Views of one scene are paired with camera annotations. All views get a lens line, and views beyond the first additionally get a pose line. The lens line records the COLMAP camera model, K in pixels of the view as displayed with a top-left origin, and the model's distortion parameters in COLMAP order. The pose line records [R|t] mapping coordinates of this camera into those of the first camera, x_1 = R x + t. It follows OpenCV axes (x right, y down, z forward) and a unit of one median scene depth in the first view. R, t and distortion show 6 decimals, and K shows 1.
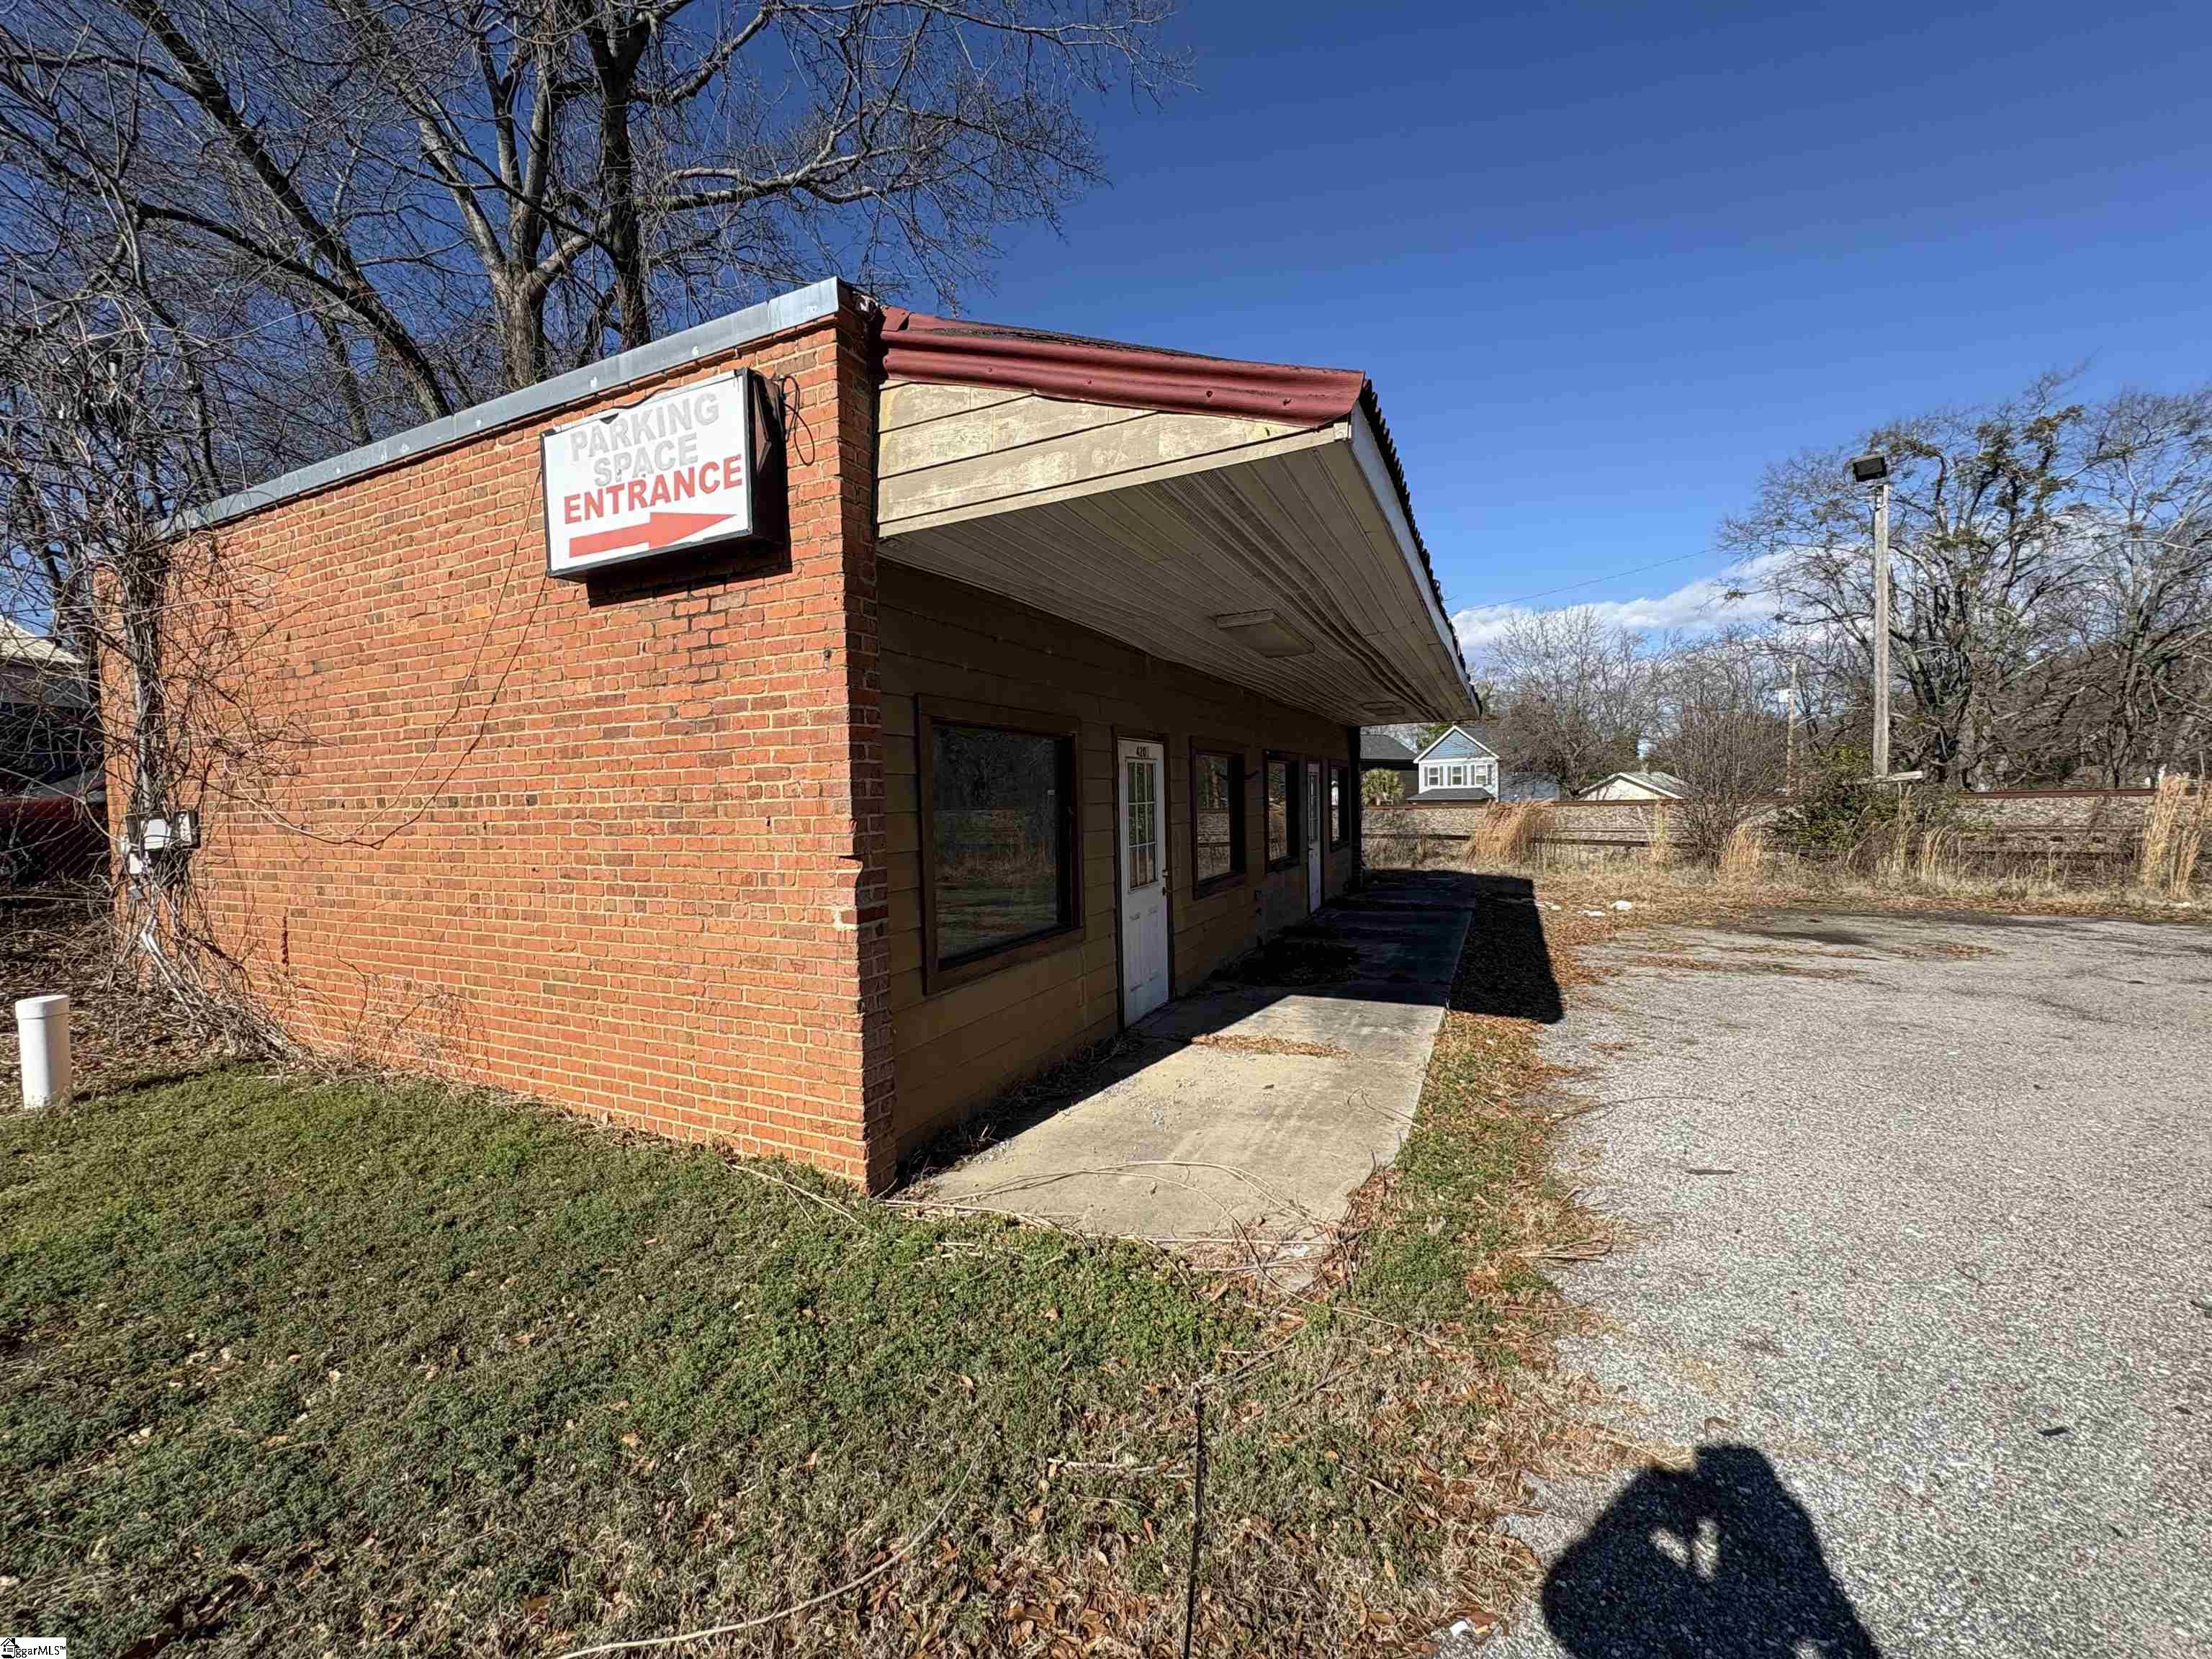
lens RADIAL K [[877.2, 0, 1105.4], [0, 877.2, 829.4], [0, 0, 1]] dist [-0.002417, 0.000742]
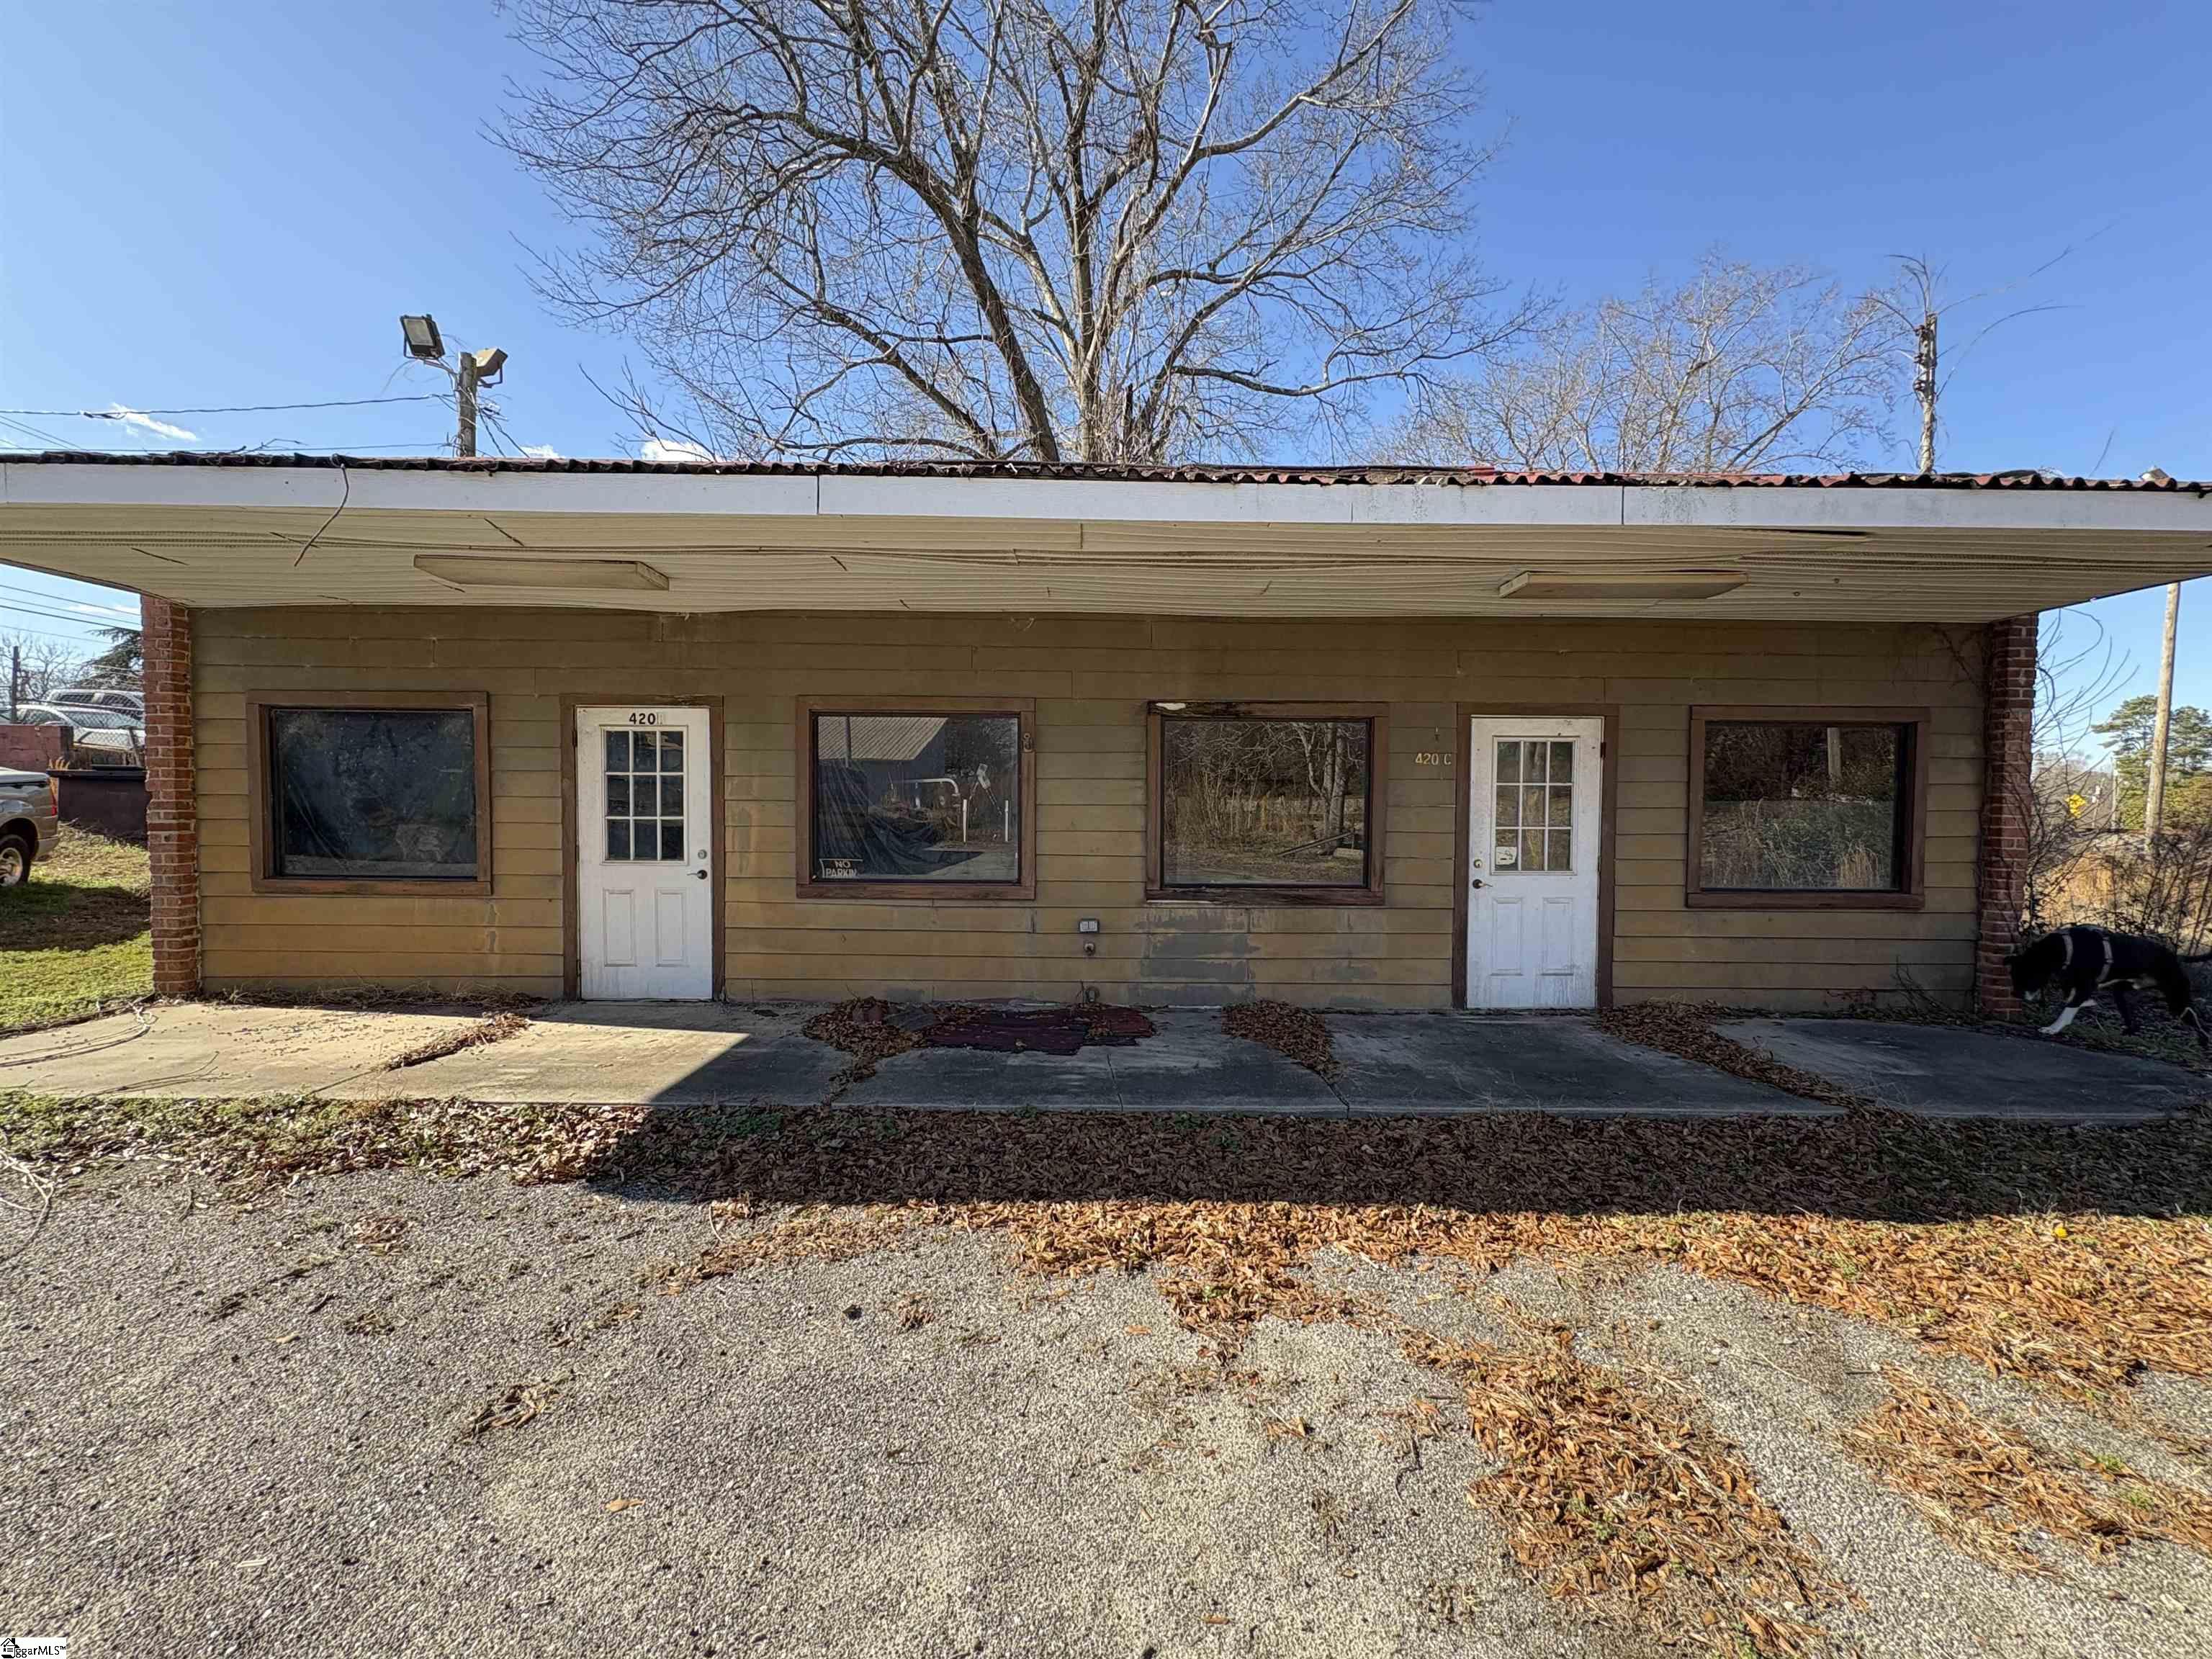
lens RADIAL K [[877.2, 0, 1105.8], [0, 877.2, 834.4], [0, 0, 1]] dist [-0.002417, 0.000742]
pose [[0.425813, 0.059463, -0.902855, 1.176339], [-0.053750, 0.997738, 0.040362, -0.030561], [0.903213, 0.031342, 0.428046, 1.122470]]
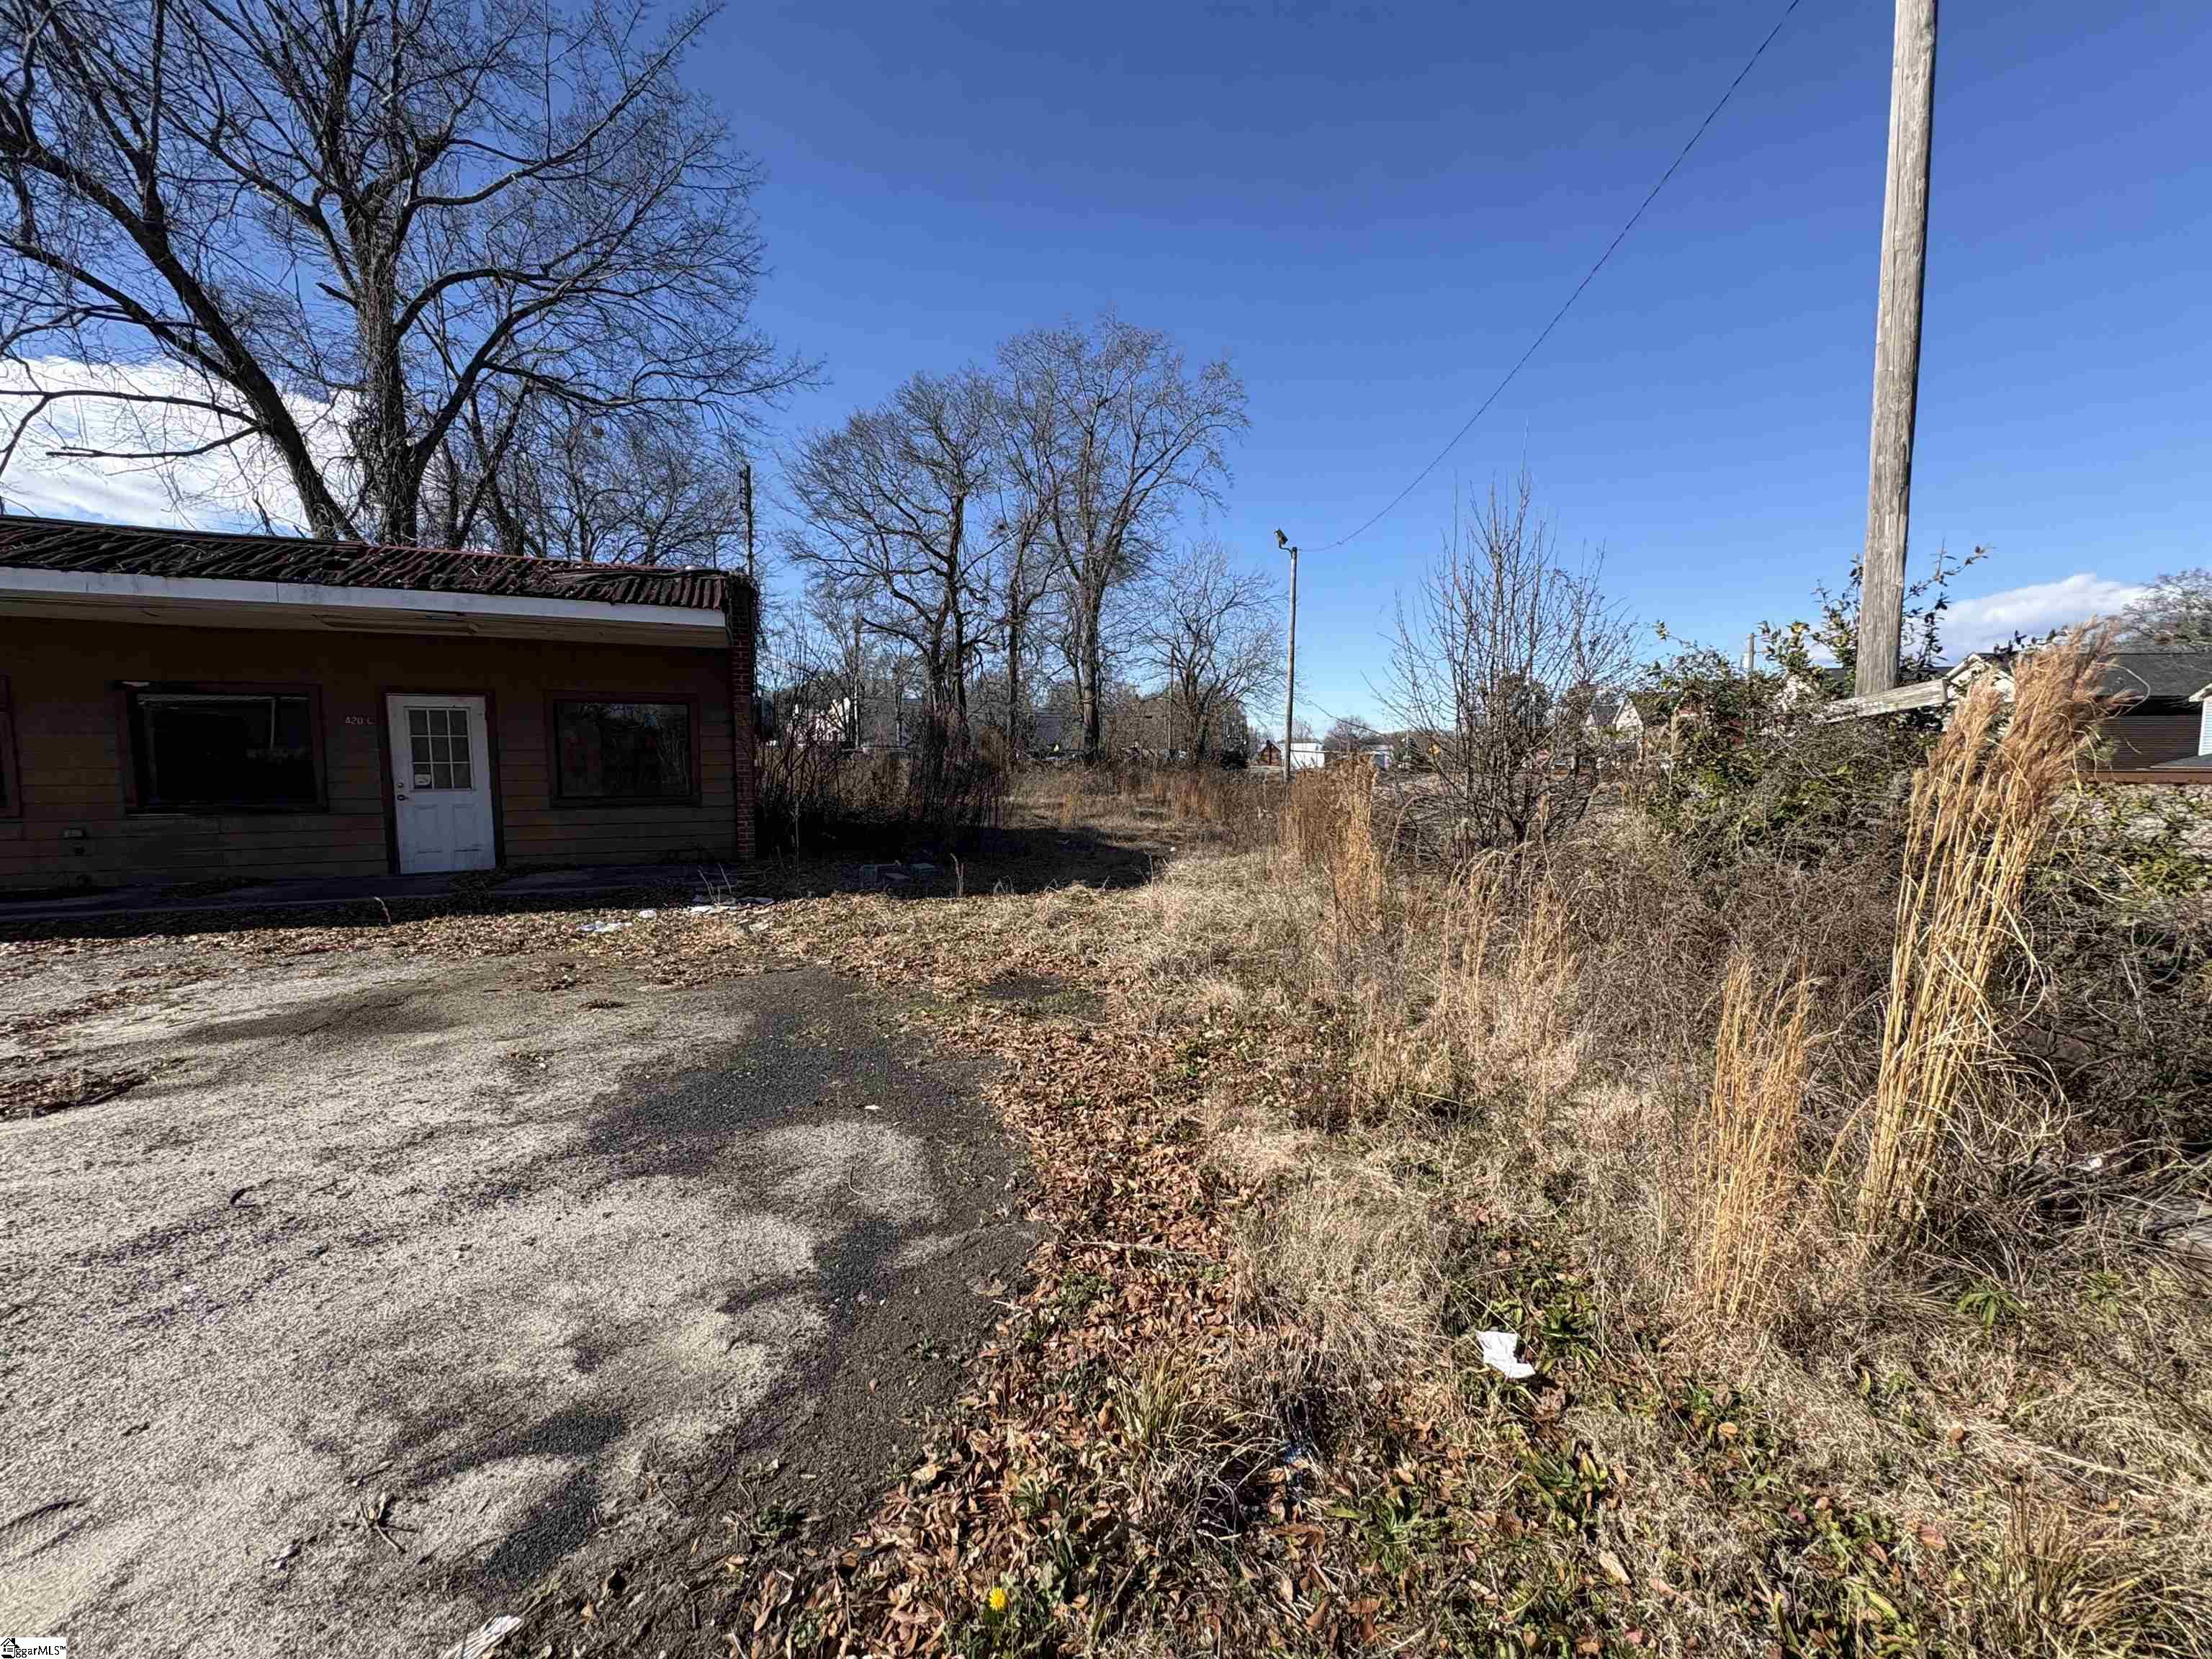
lens RADIAL K [[877.2, 0, 1106.4], [0, 877.2, 829.2], [0, 0, 1]] dist [-0.002417, 0.000742]
pose [[0.744173, 0.076454, -0.663597, 2.530140], [-0.042403, 0.996832, 0.067294, -0.063723], [0.666640, -0.021940, 0.745057, 1.596613]]
